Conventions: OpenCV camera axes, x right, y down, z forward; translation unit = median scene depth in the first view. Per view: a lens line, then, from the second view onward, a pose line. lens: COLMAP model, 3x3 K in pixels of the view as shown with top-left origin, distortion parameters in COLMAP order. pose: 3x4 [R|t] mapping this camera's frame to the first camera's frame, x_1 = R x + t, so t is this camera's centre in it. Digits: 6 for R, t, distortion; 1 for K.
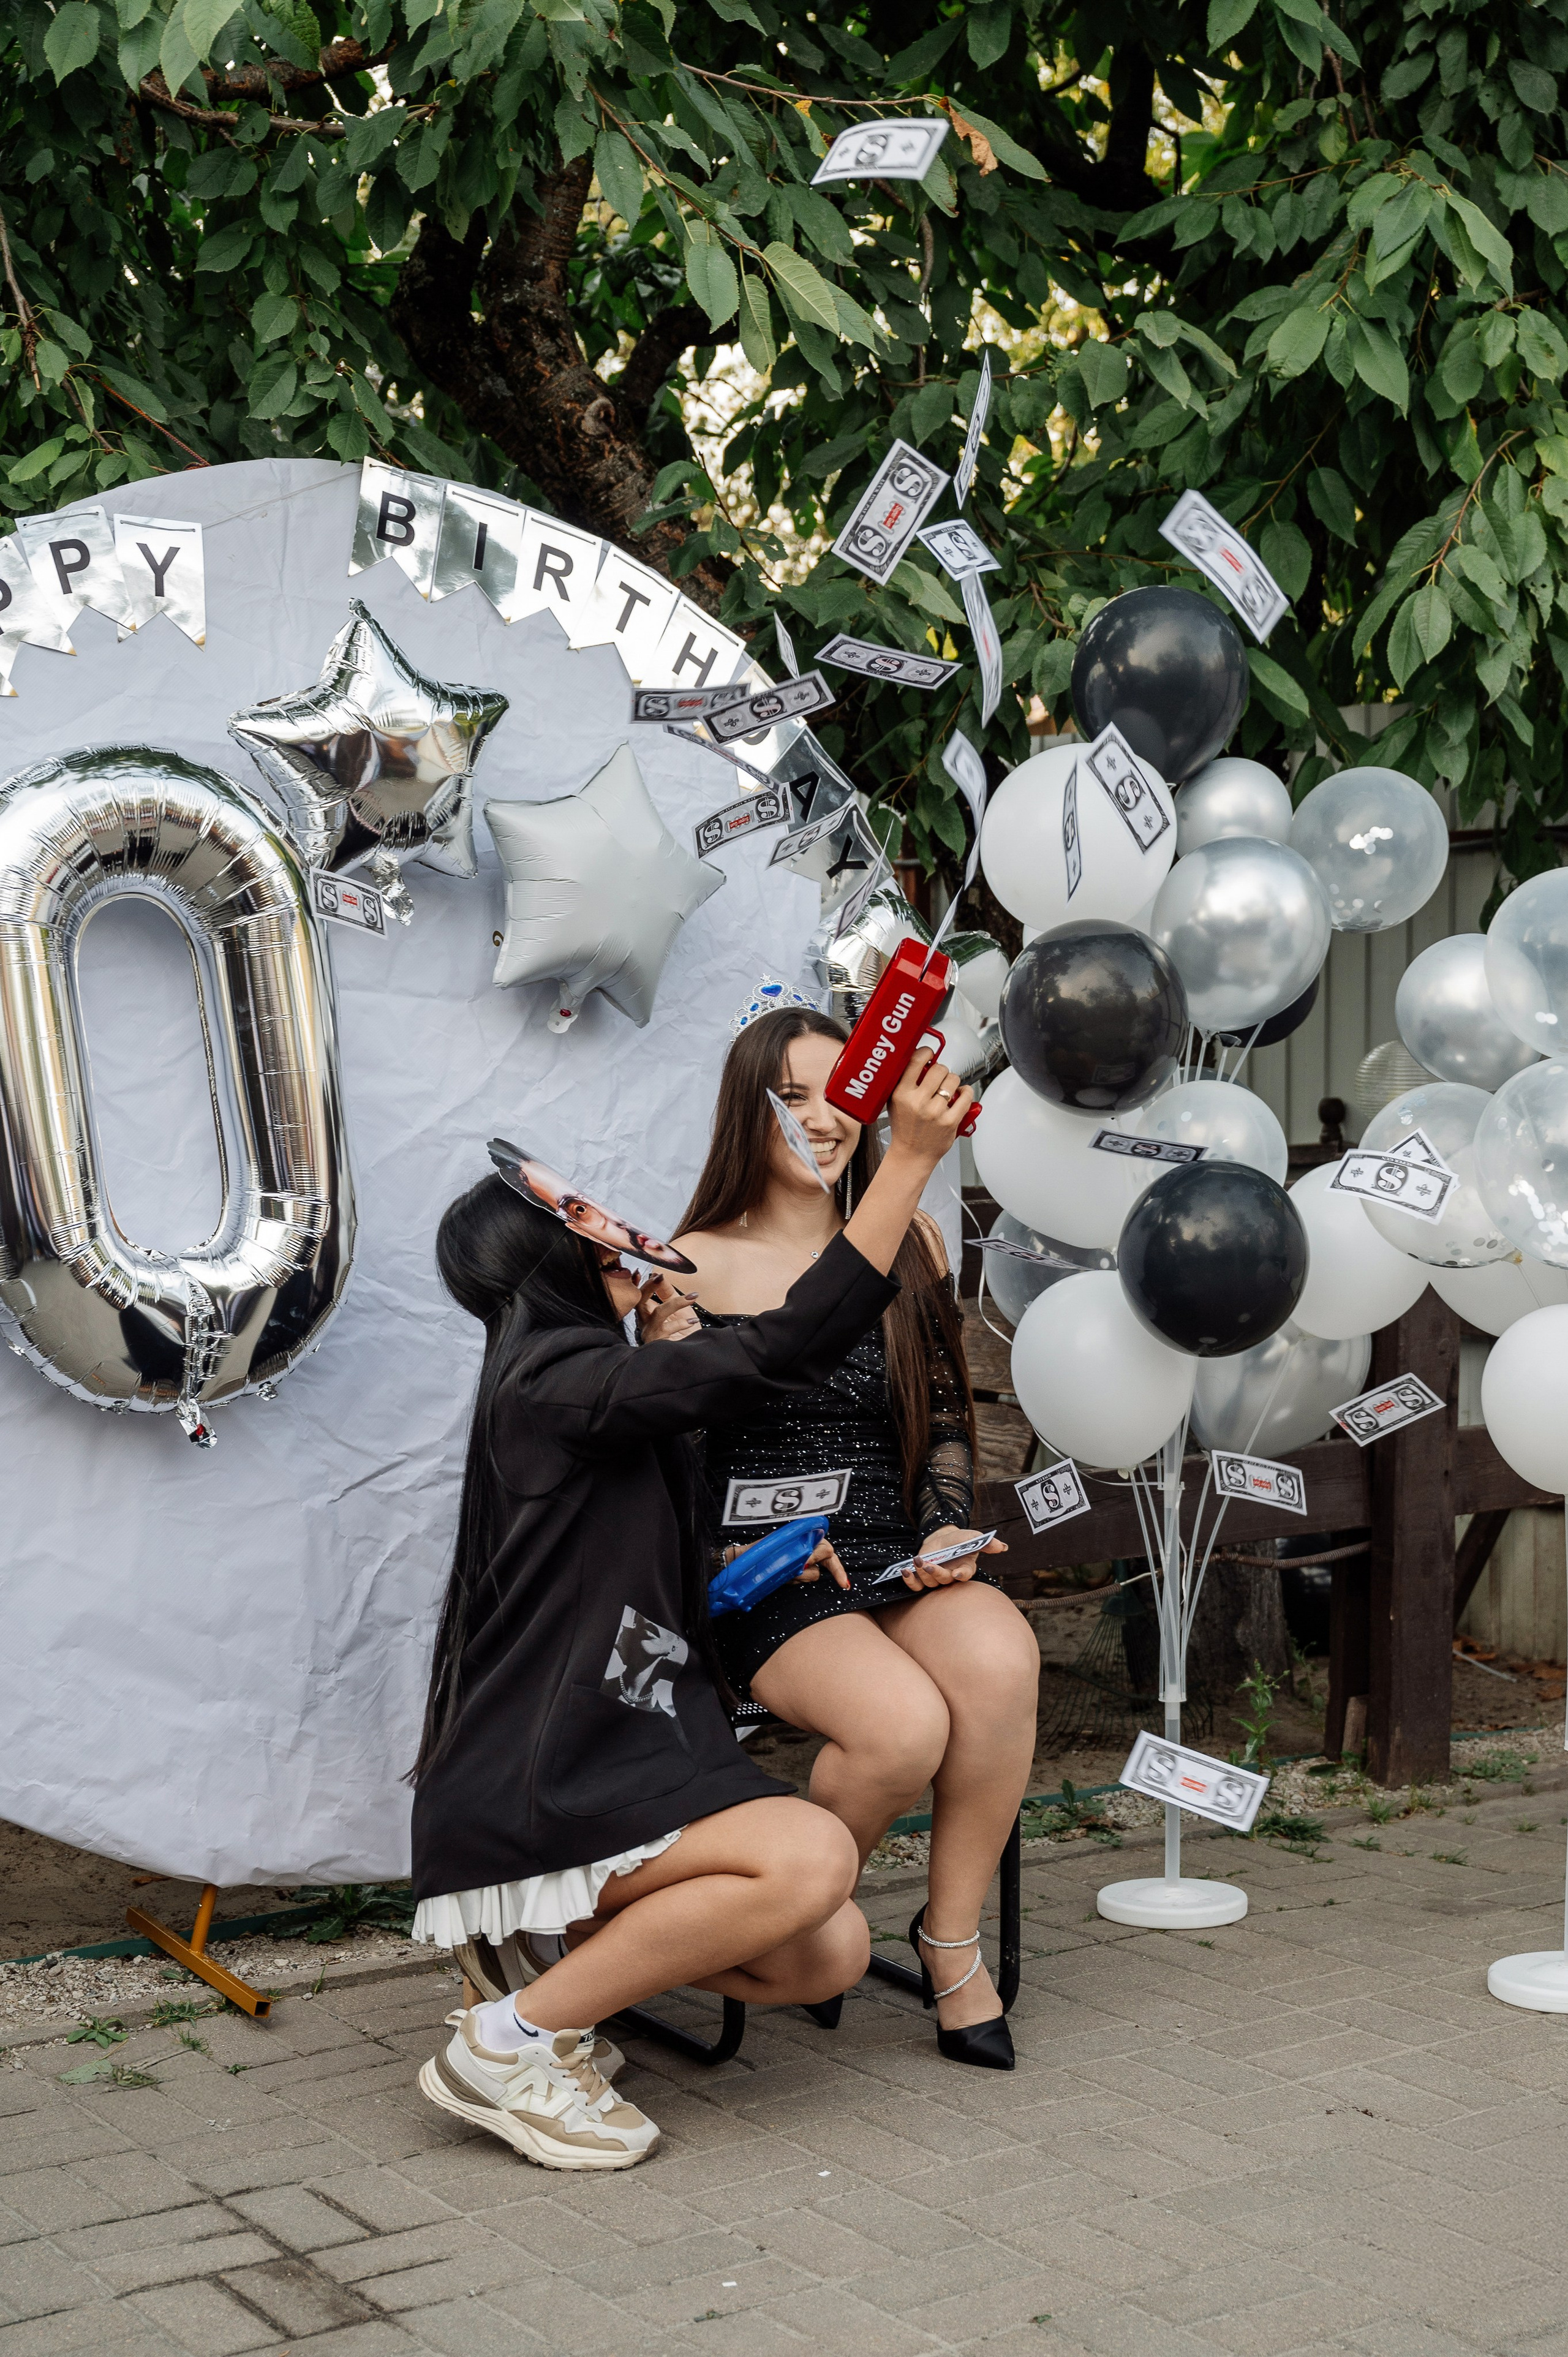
lens RADIAL K [[3368.5, 0, 730.5], [0, 3368.5, 1317.1], [0, 0, 1]] dist [-0.010642, 0.000000]
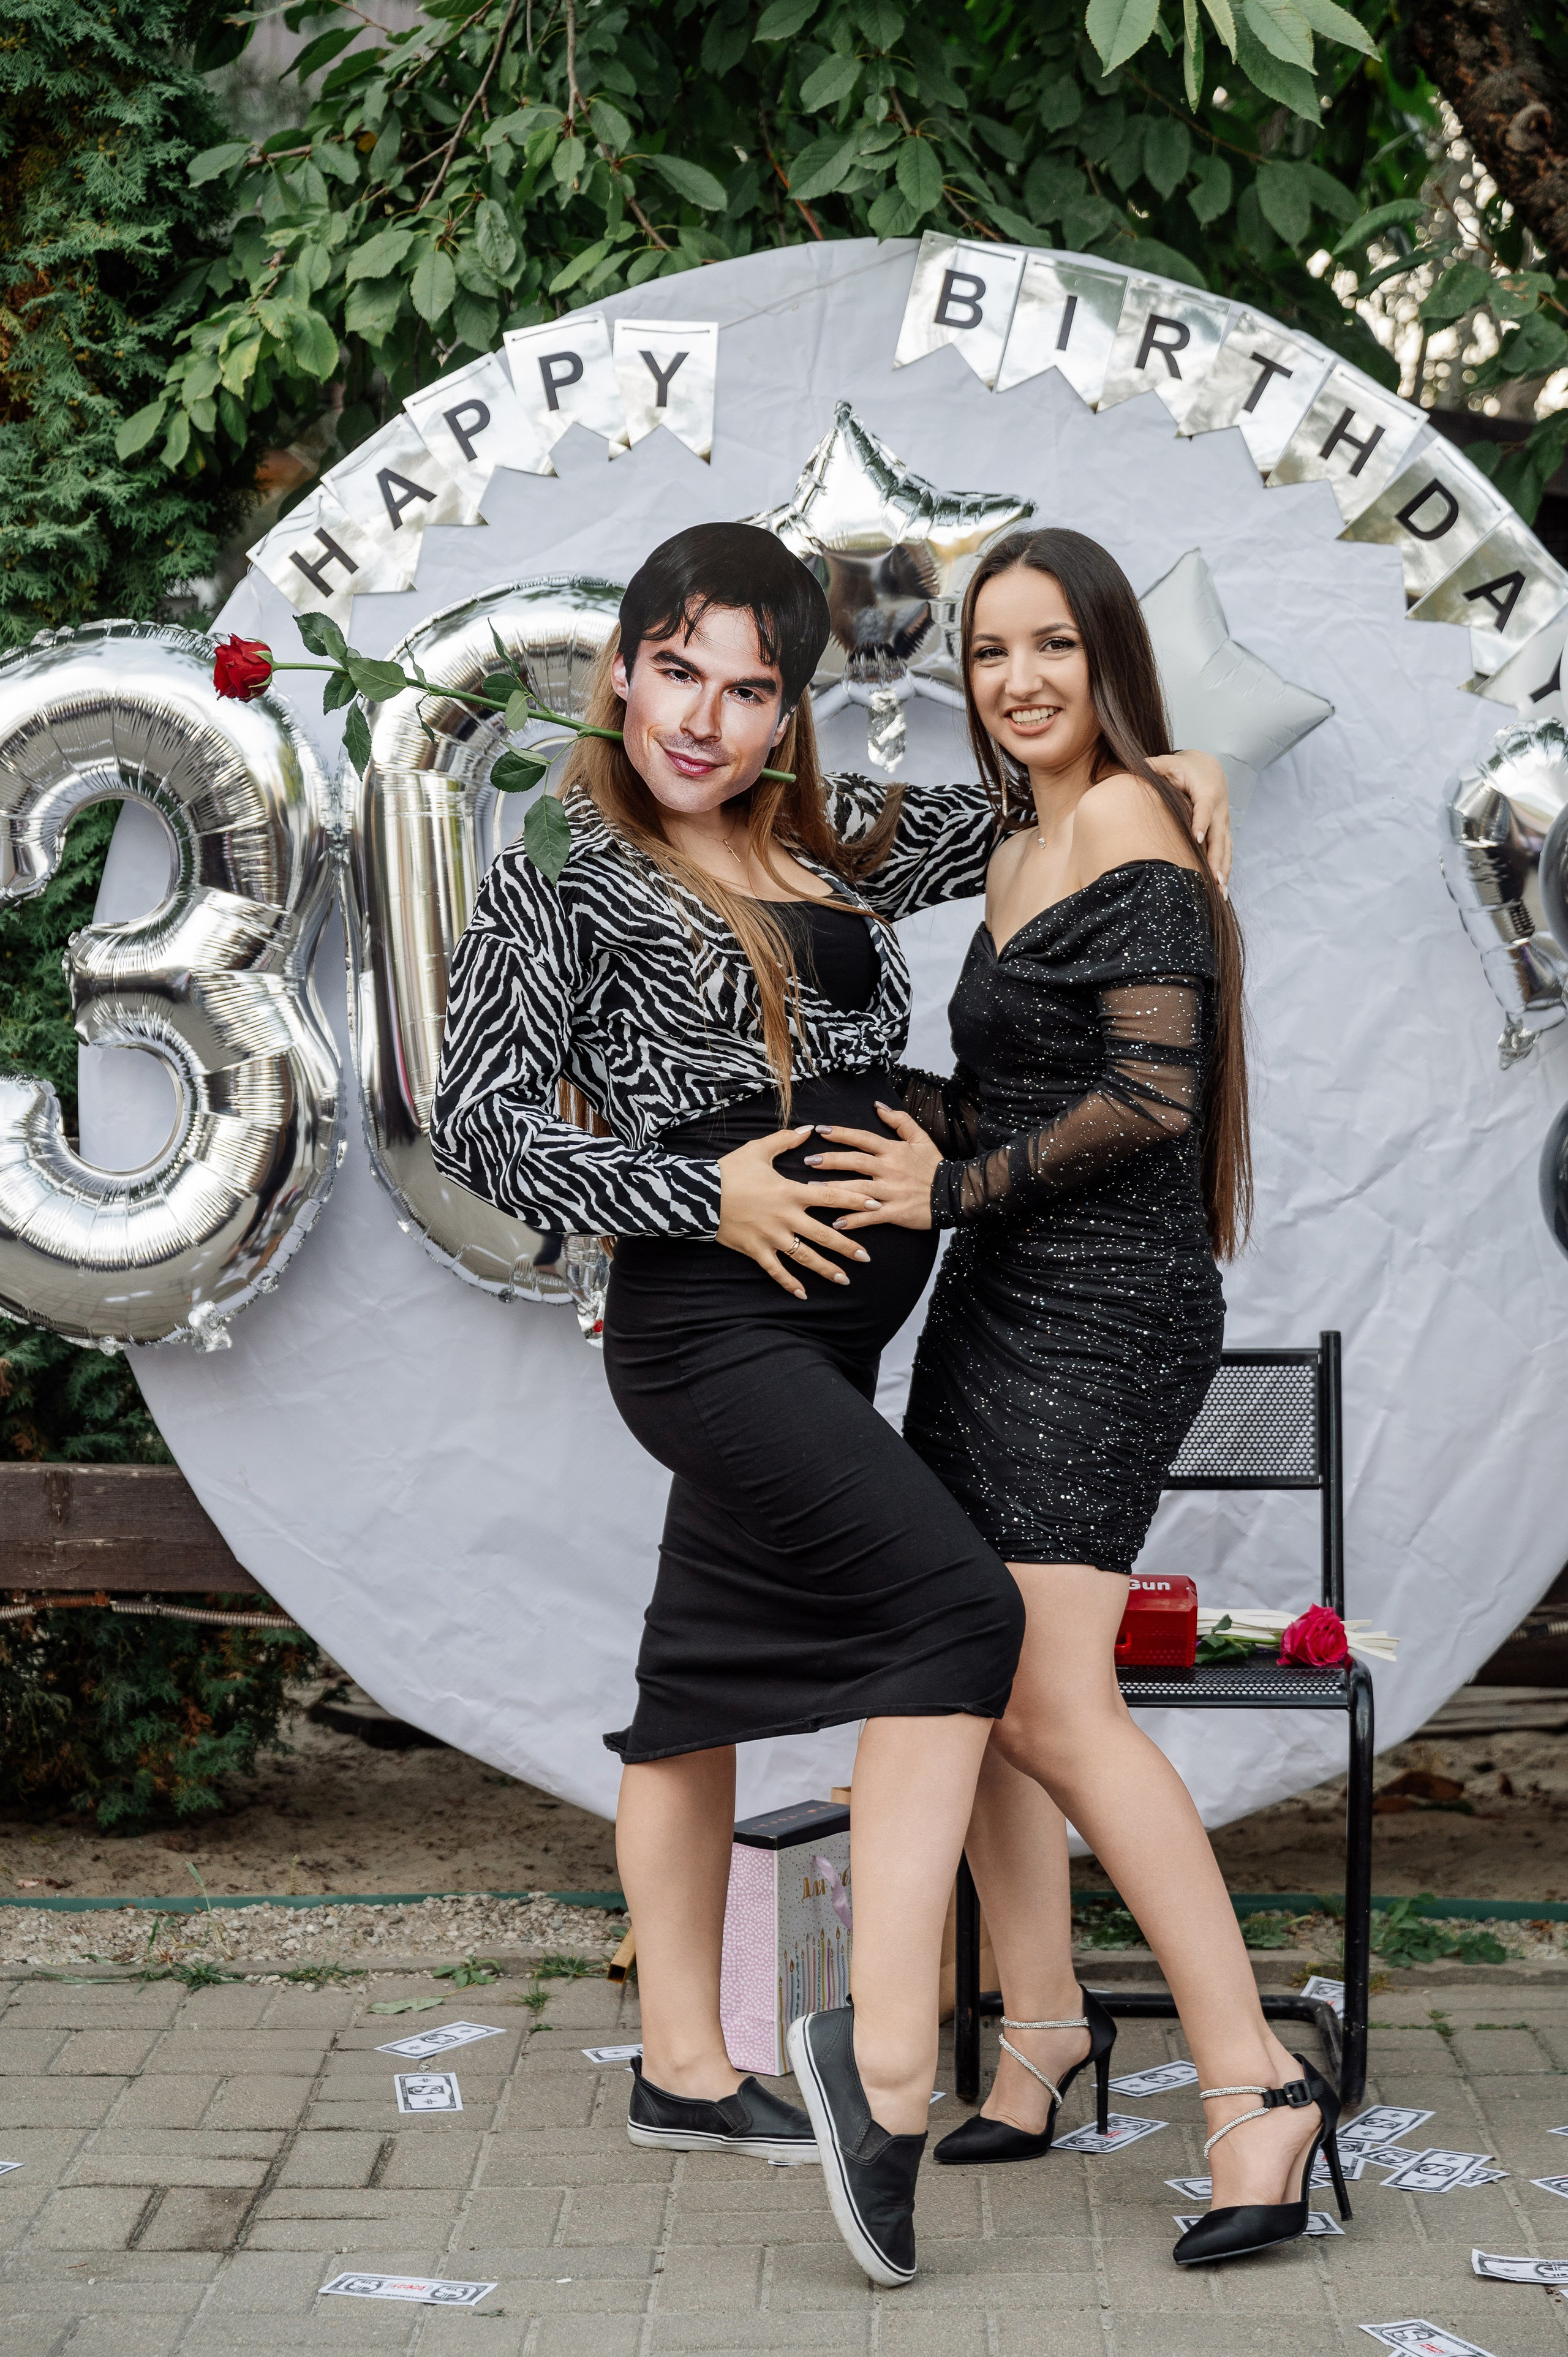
lens RADIAL K [[4354.0, 0, 759.4], [0, 4354.0, 1147.2], [0, 0, 1]] dist [-0.005550, 0.000000]
pose [[0.821110, 0.047768, -0.568768, 0.514993], [-0.057308, 0.998356, 0.001114, -0.017512], [0.567886, 0.031680, 0.822497, 0.055483]]
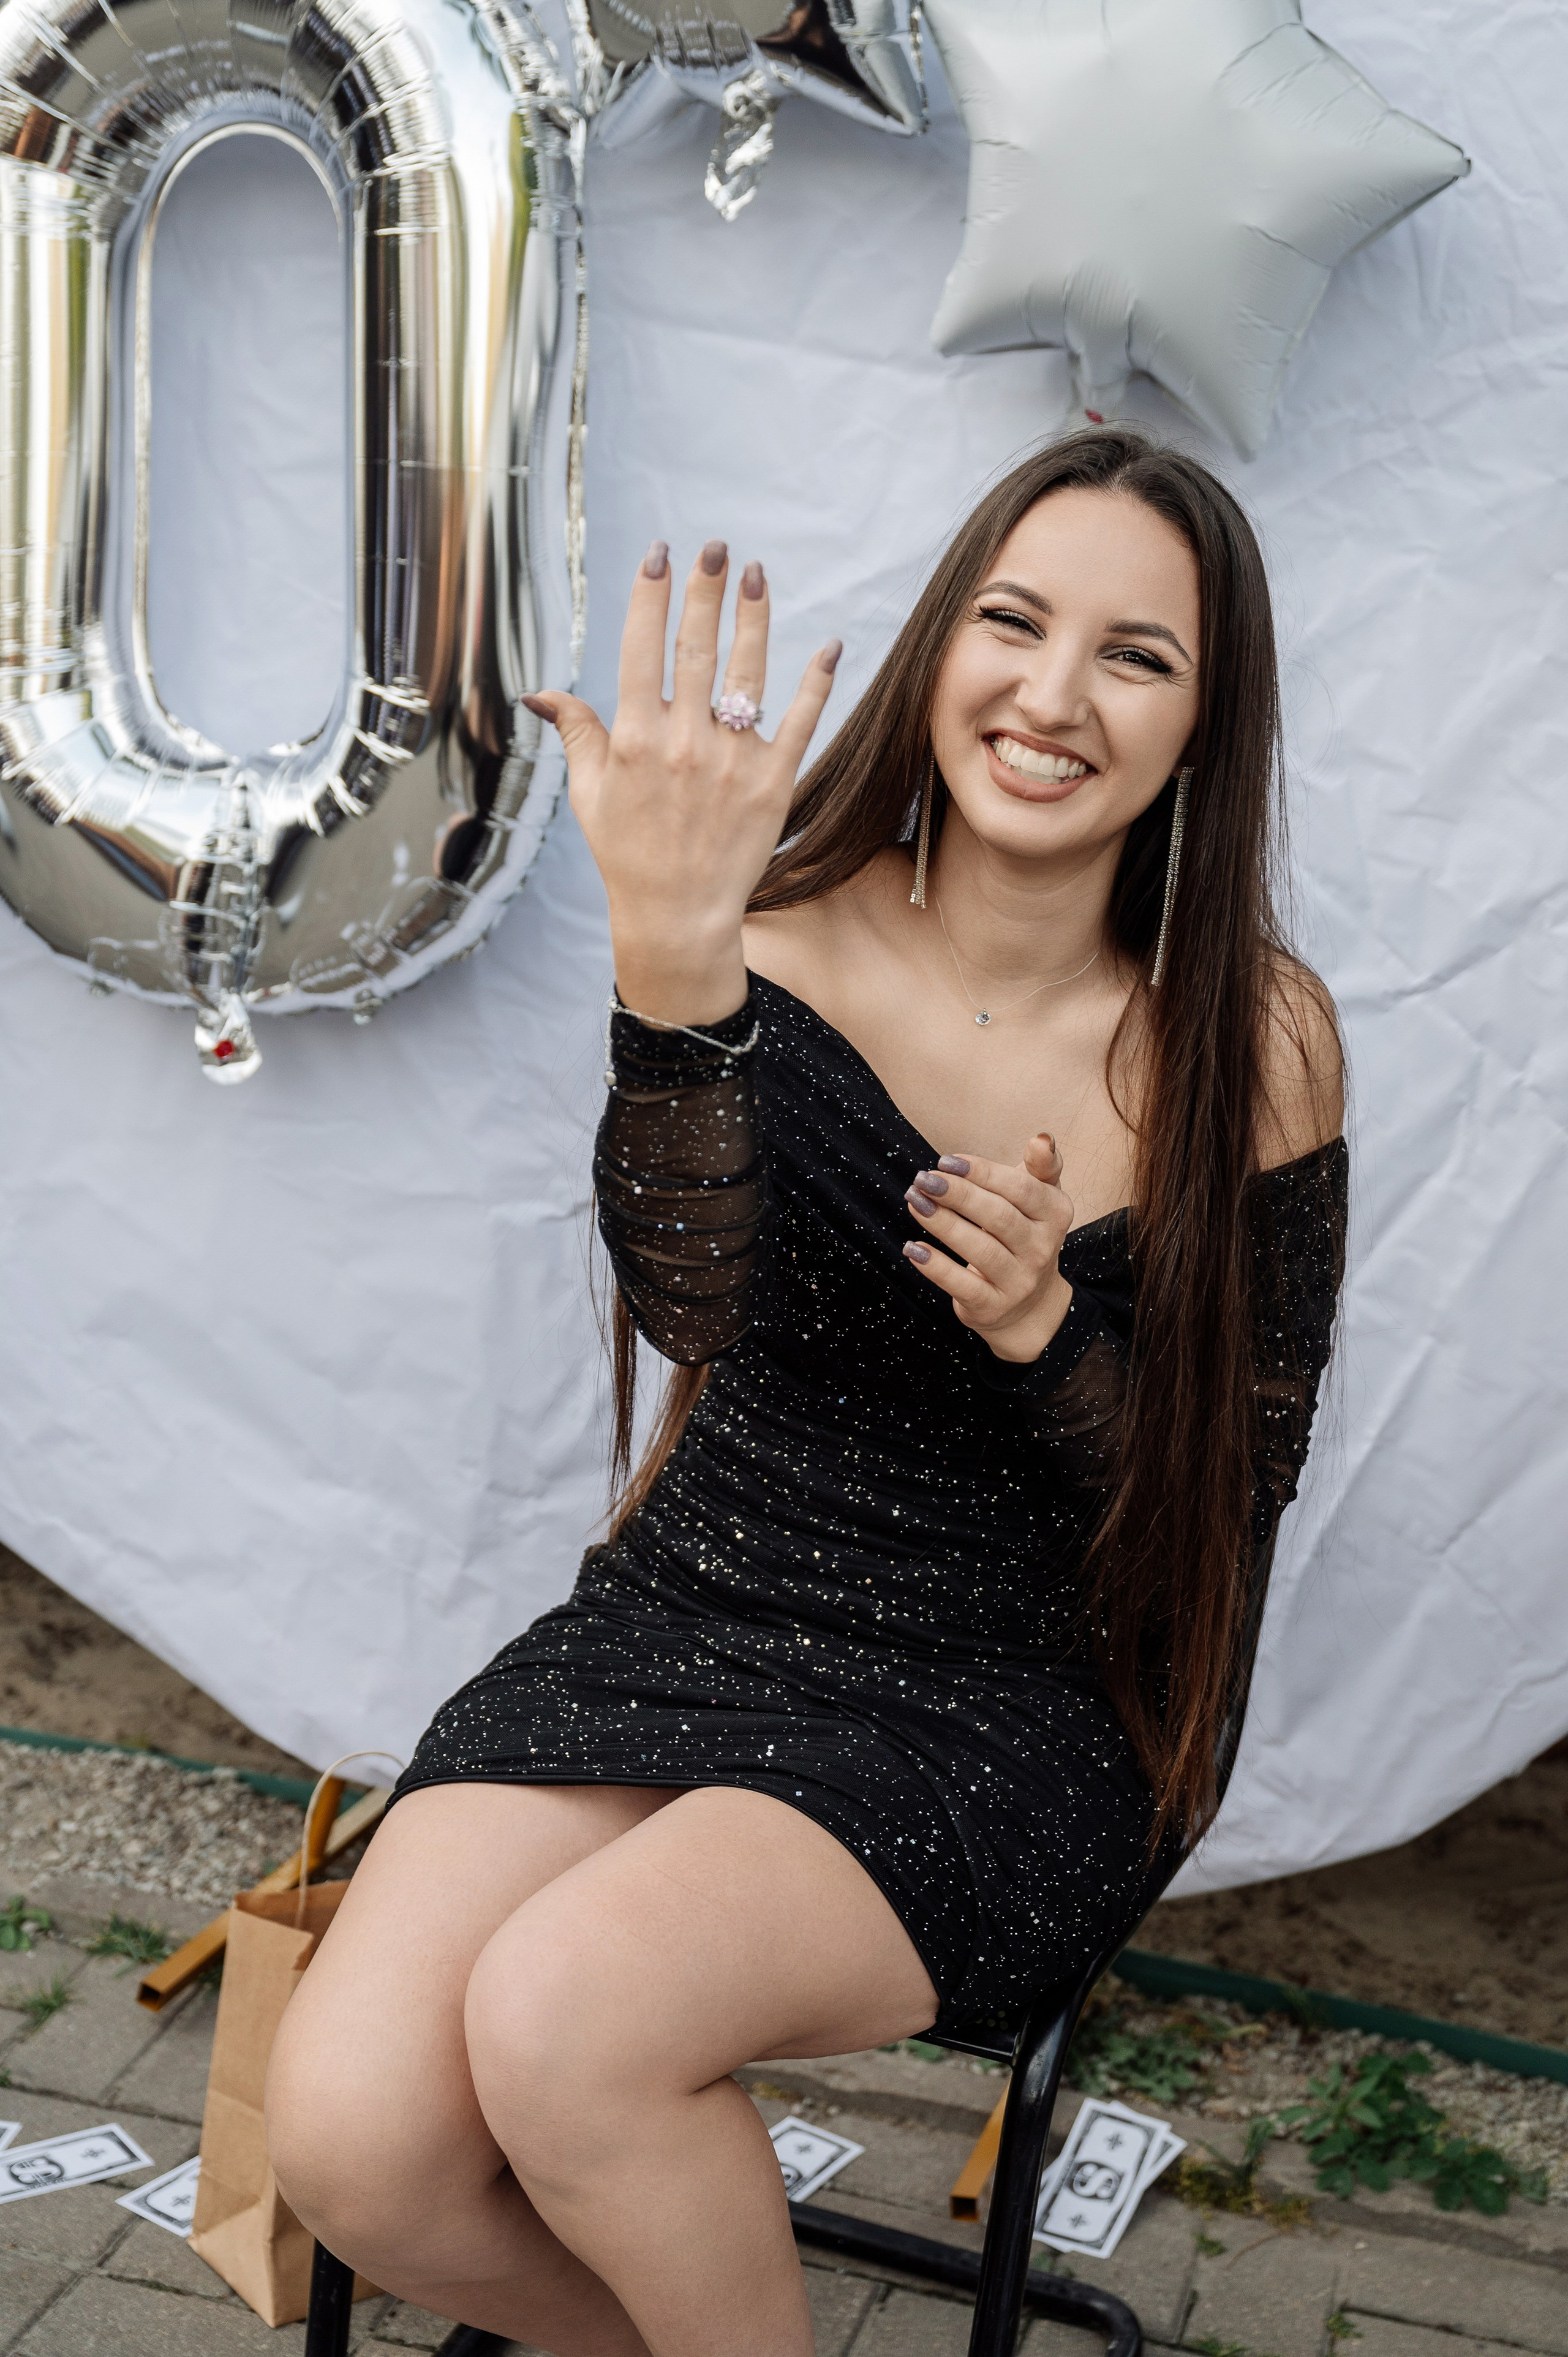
lens RADIAL K [[3368.5, 0, 765.9], [0, 3368.5, 1090.6], [0, 0, 1]] dist [-0.010642, 0.000000]
pose [[0.649308, 0.230432, -0.724776, 0.322392], [-0.153926, 0.973088, 0.171482, -0.072574], [0.744786, 0.000218, 0.667303, 0.639130]]
